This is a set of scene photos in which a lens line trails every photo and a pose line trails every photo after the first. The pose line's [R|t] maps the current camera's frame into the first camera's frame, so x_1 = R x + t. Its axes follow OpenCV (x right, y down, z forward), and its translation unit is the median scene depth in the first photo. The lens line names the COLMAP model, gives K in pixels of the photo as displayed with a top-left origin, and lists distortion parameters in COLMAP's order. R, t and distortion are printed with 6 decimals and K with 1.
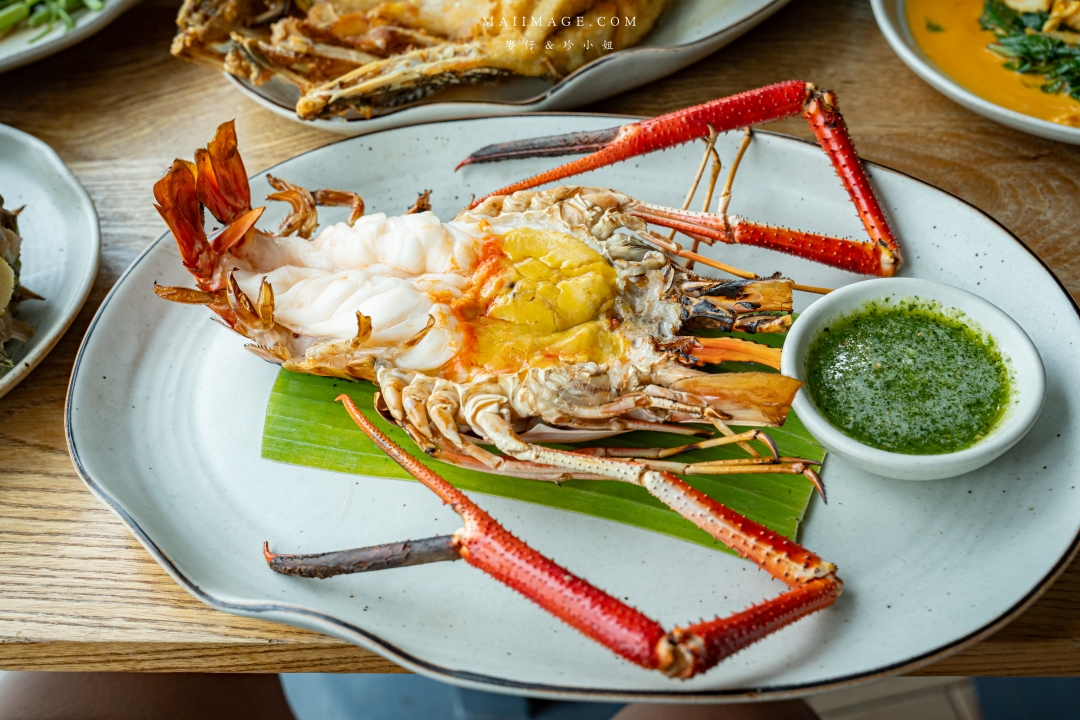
lens RADIAL K [[1201.8, 0, 540.0], [0, 1201.8, 360.0], [0, 0, 1]] dist [0.004847, 0.001826]
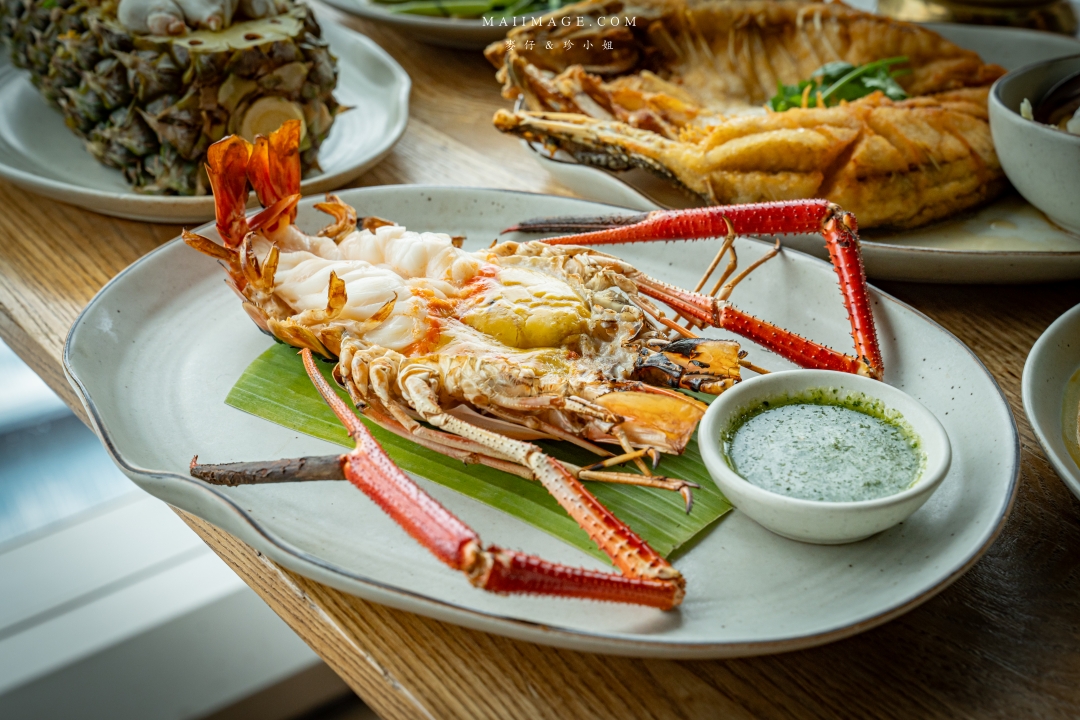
lens RADIAL K [[1573.0, 0, 540.0], [0, 1573.0, 360.0], [0, 0, 1]] dist [0.003978, -0.022859]
pose [[0.954792, 0.220698, -0.199158, 0.308473], [-0.263457, 0.938542, -0.223002, 0.285703], [0.137702, 0.265390, 0.954257, -0.308346]]
